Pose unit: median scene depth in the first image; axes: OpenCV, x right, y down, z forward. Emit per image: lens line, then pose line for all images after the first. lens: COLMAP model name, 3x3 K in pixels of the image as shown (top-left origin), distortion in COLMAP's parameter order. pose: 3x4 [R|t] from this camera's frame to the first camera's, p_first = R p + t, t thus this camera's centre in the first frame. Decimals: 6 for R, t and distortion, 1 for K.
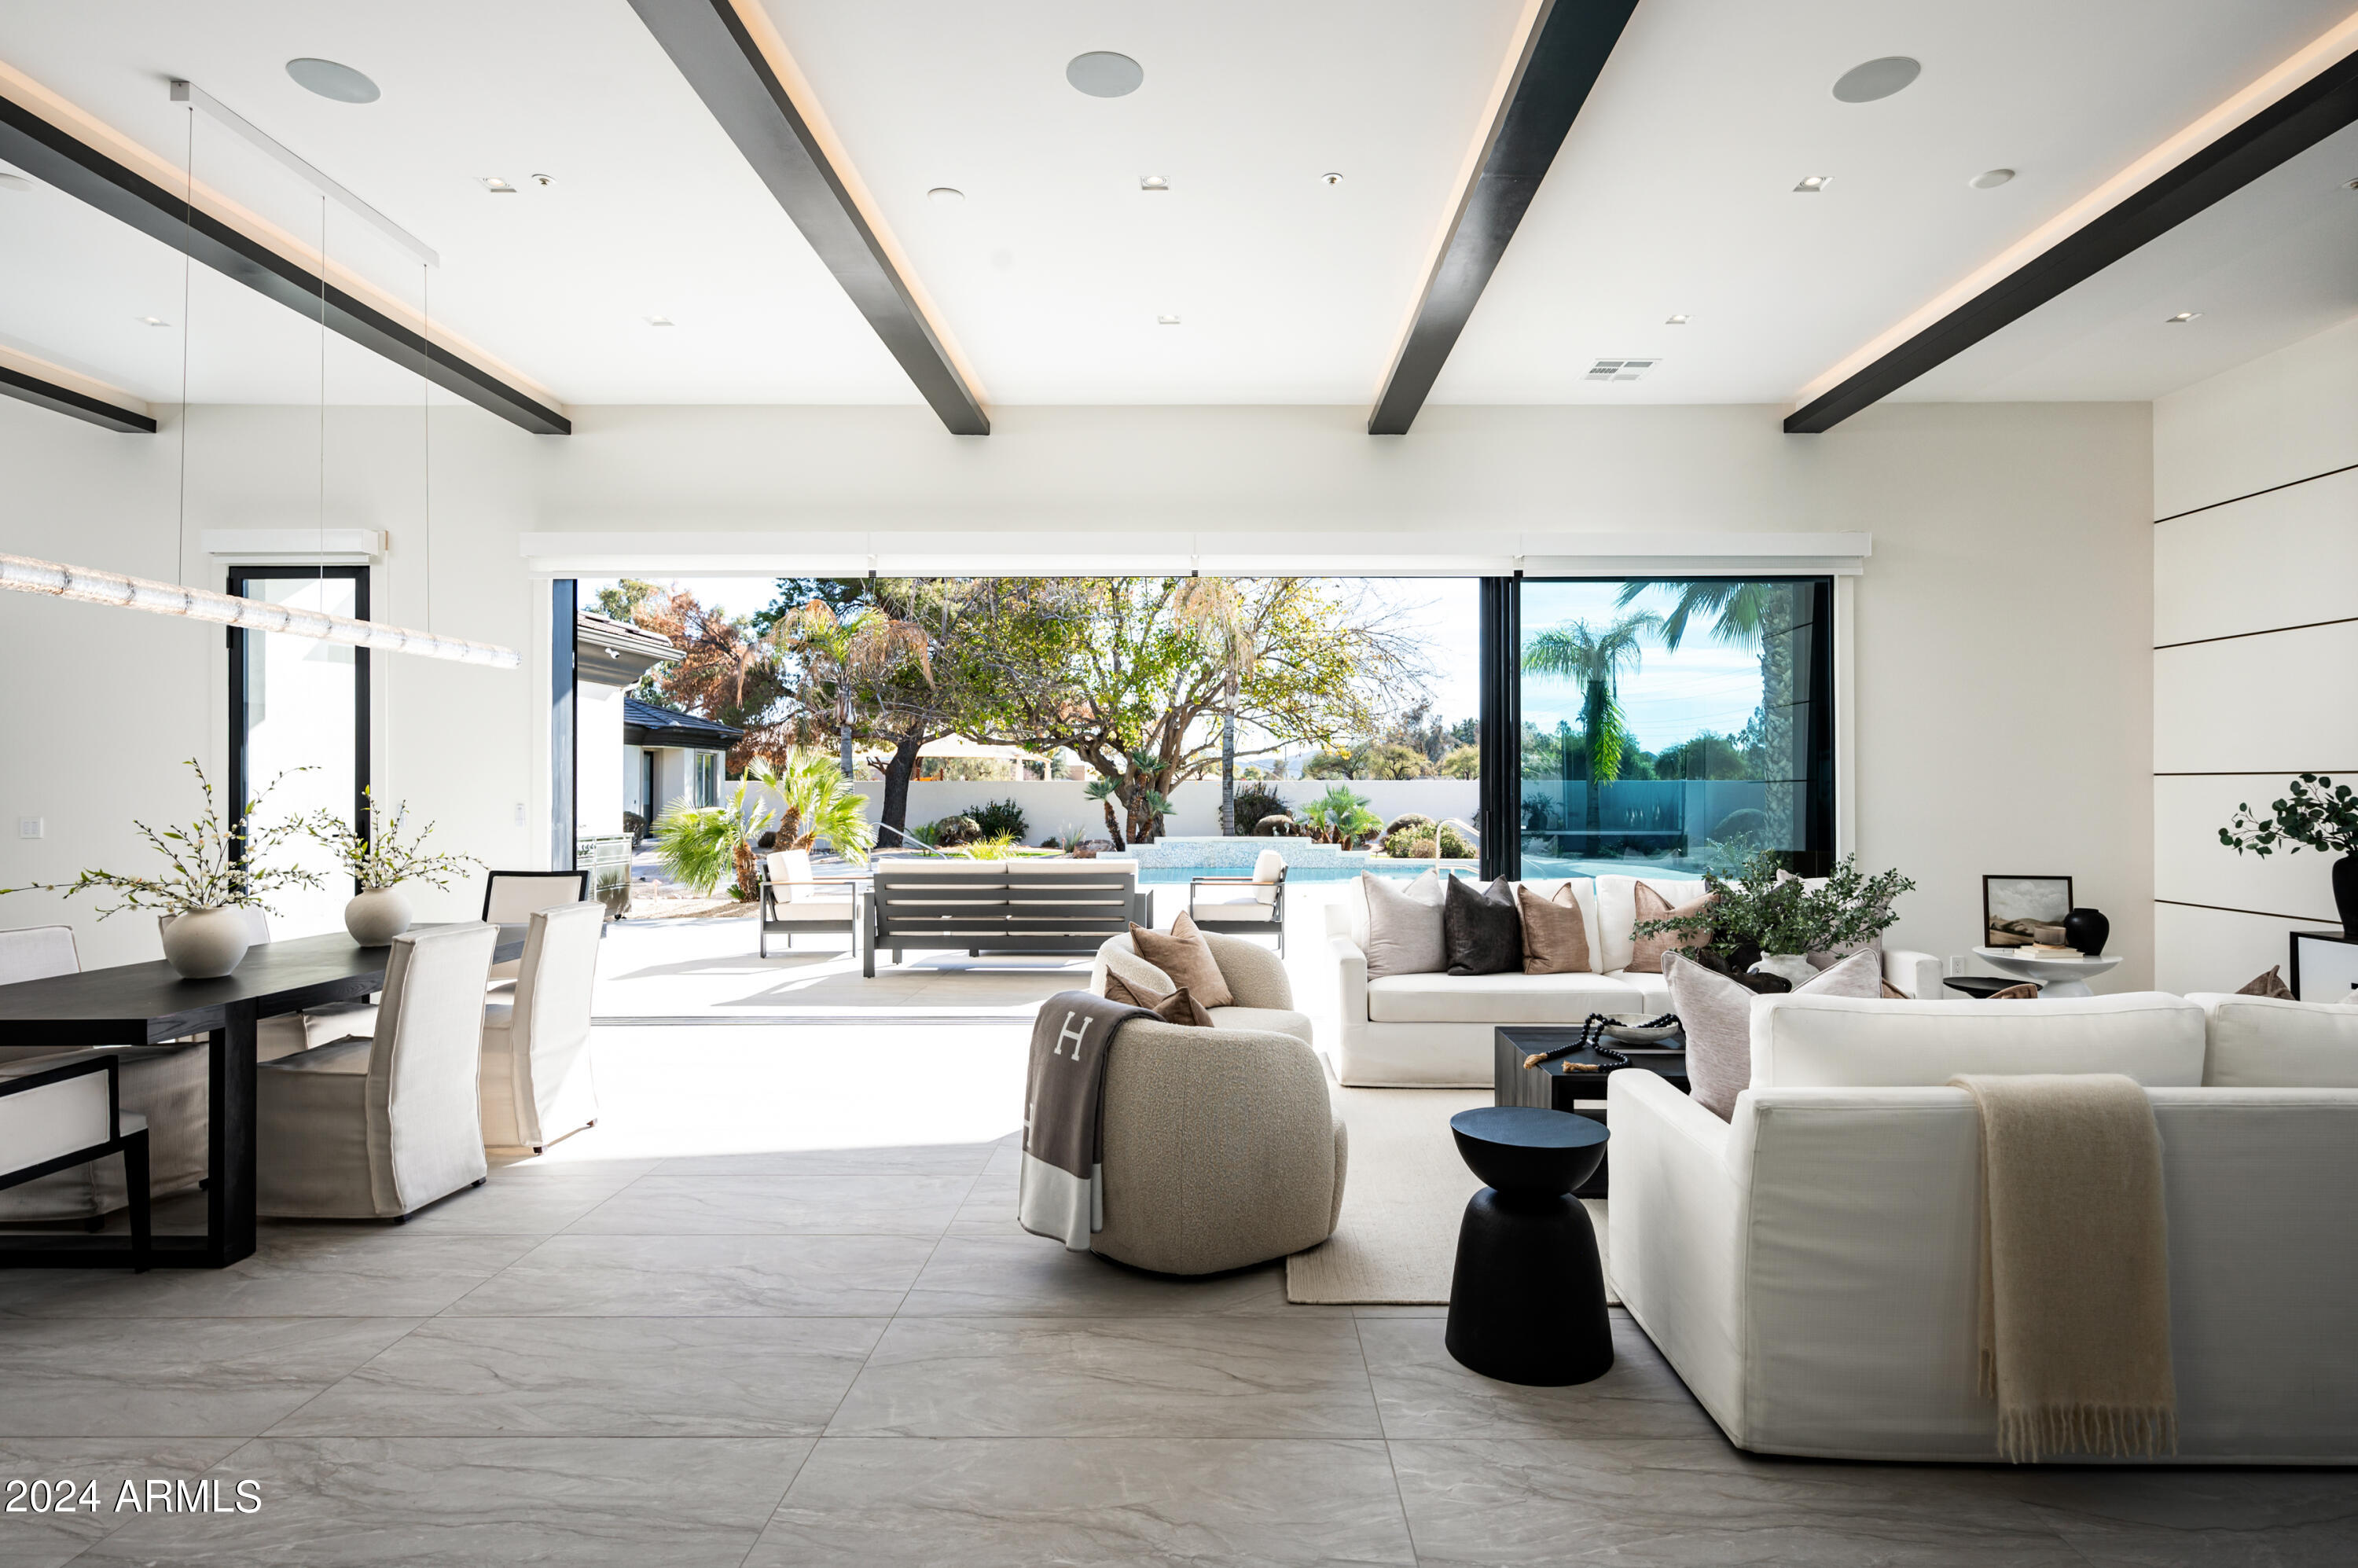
lens RADIAL K [[1220.7, 0, 1192.6], [0, 1220.7, 801.4], [0, 0, 1]] dist [-0.006414, 0.001317]
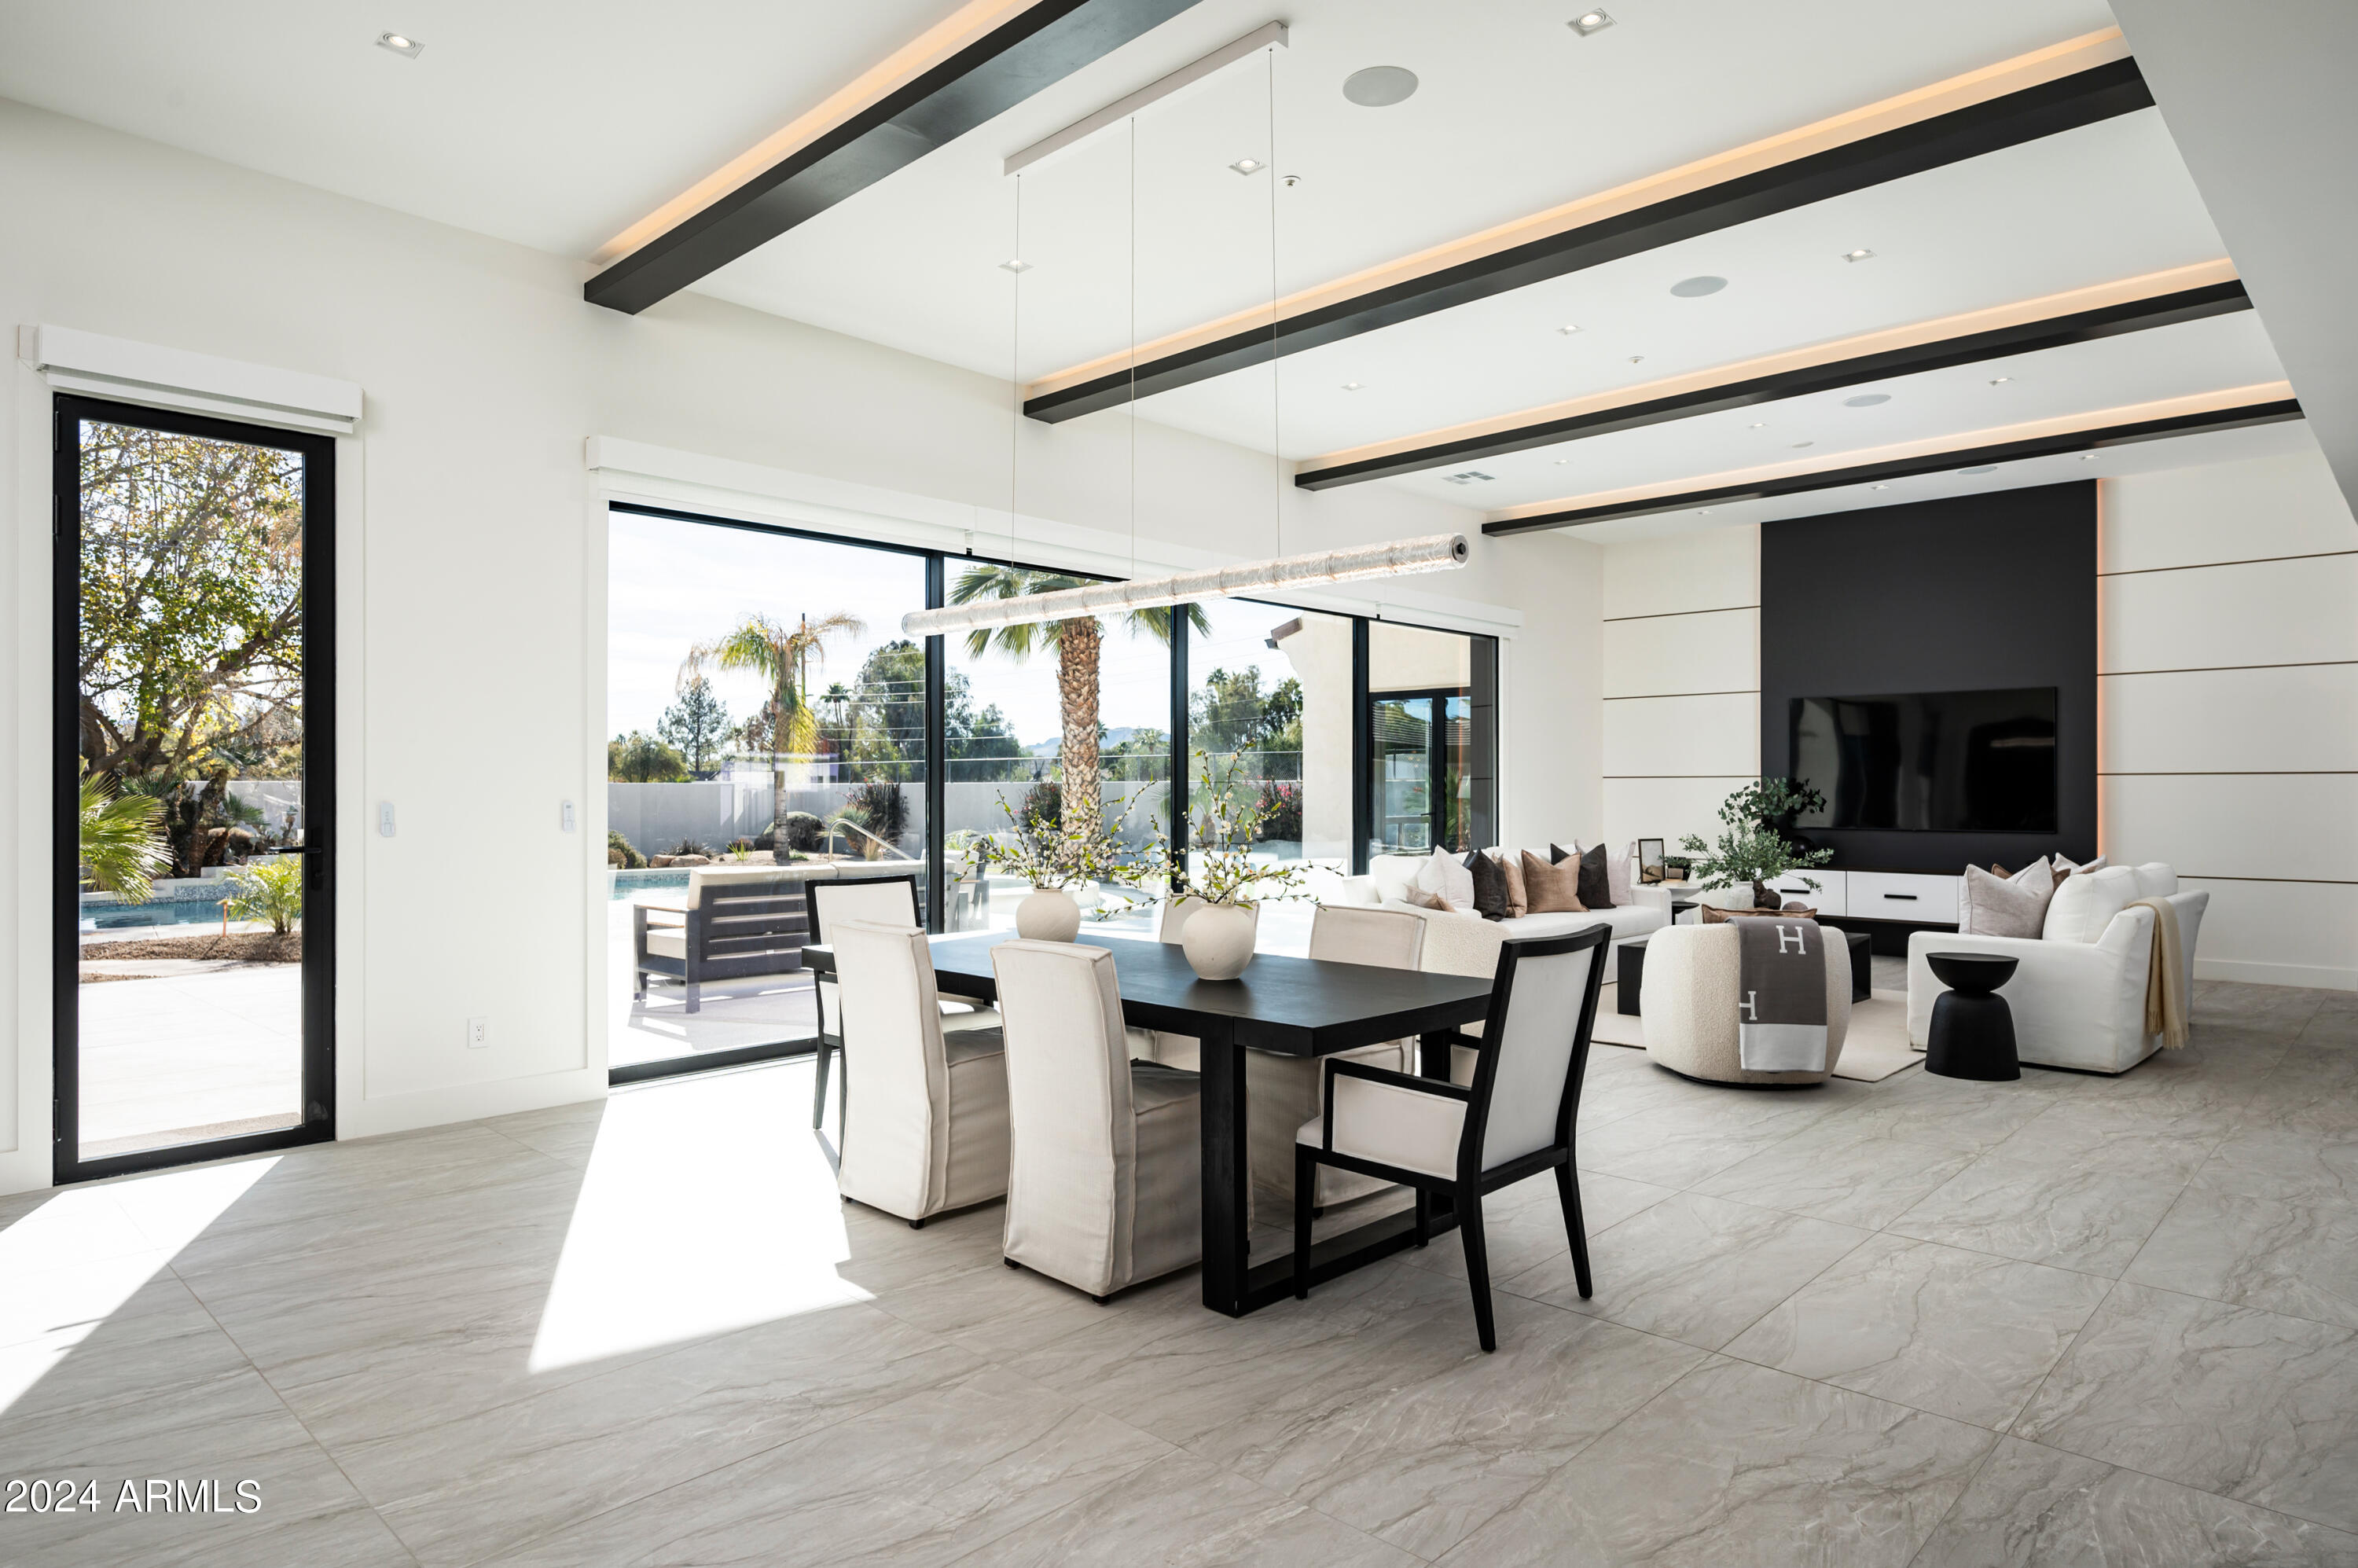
lens RADIAL K [[1400.5, 0, 1179.8], [0, 1400.5, 797.7], [0, 0, 1]] dist [0.015863, -0.002545]
pose [[0.678448, -0.004431, 0.734635, -1.099653], [0.011525, 0.999923, -0.004612, 0.007605], [-0.734558, 0.011596, 0.678447, 0.208722]]
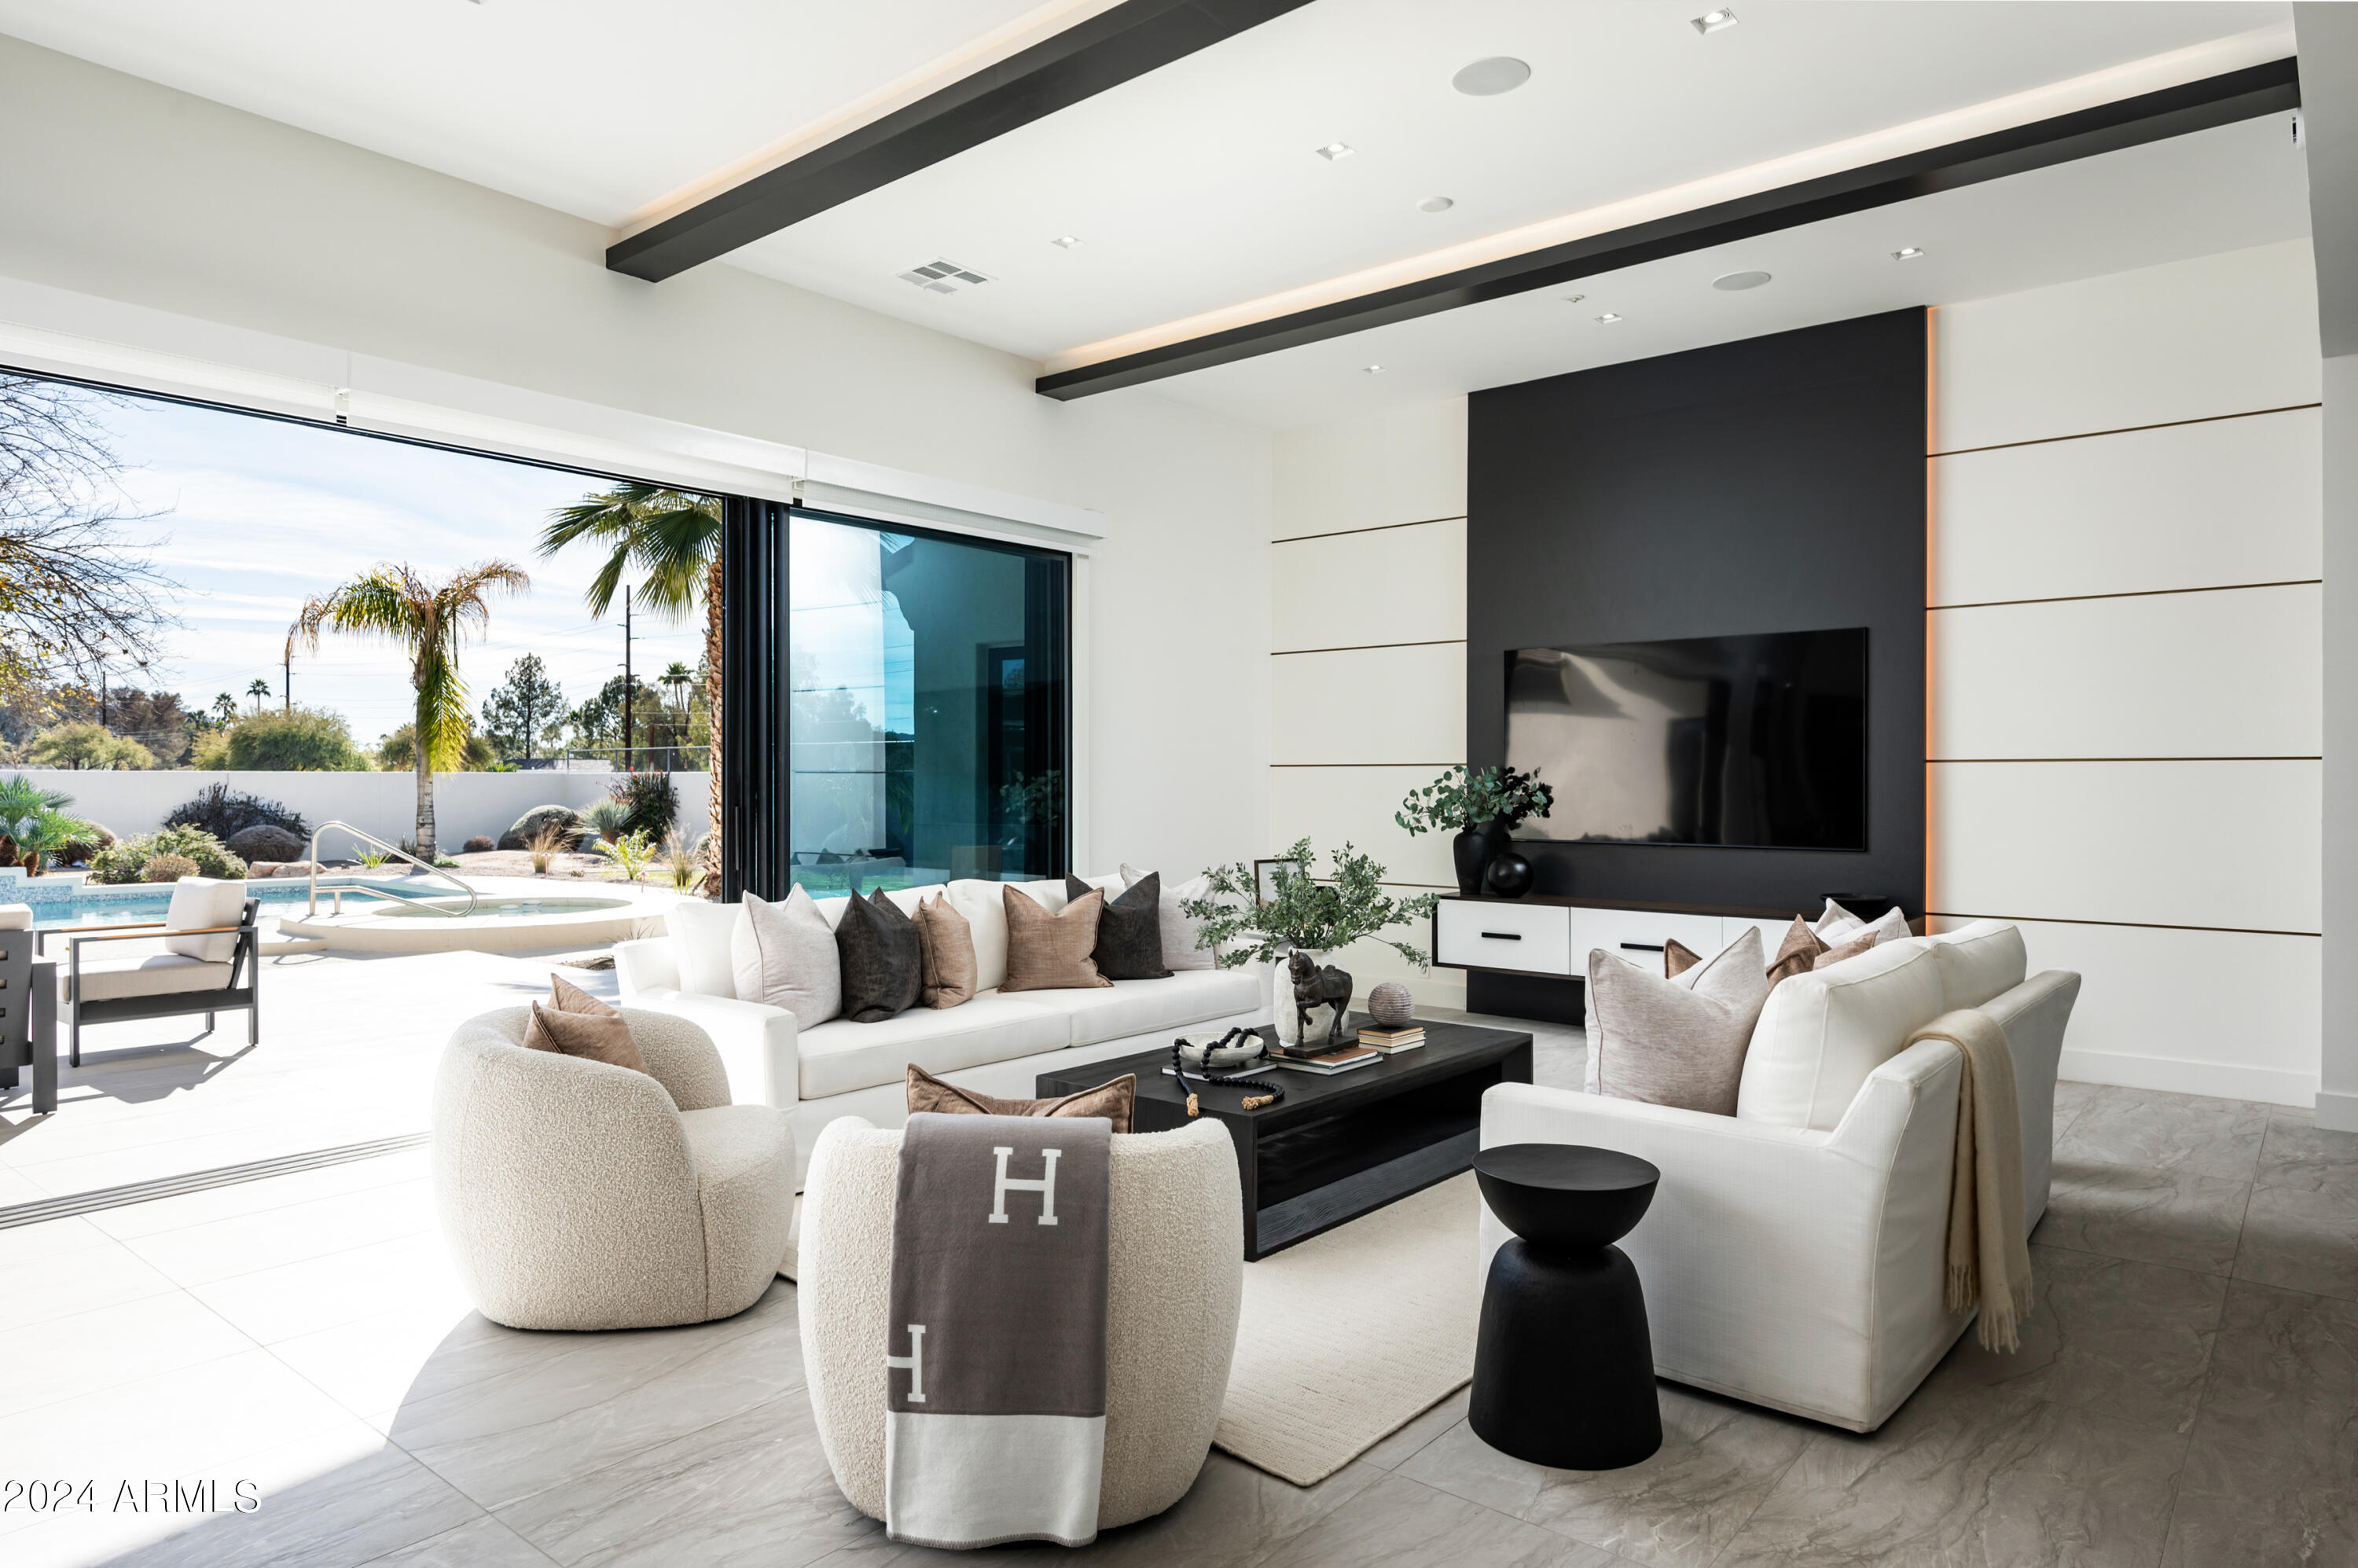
lens RADIAL K [[1400.5, 0, 1200.6], [0, 1400.5, 796.7], [0, 0, 1]] dist [0.015863, -0.002545]
pose [[0.634284, -0.009674, 0.773040, -0.325679], [0.011297, 0.999931, 0.003244, 0.001591], [-0.773018, 0.006676, 0.634349, 0.288050]]
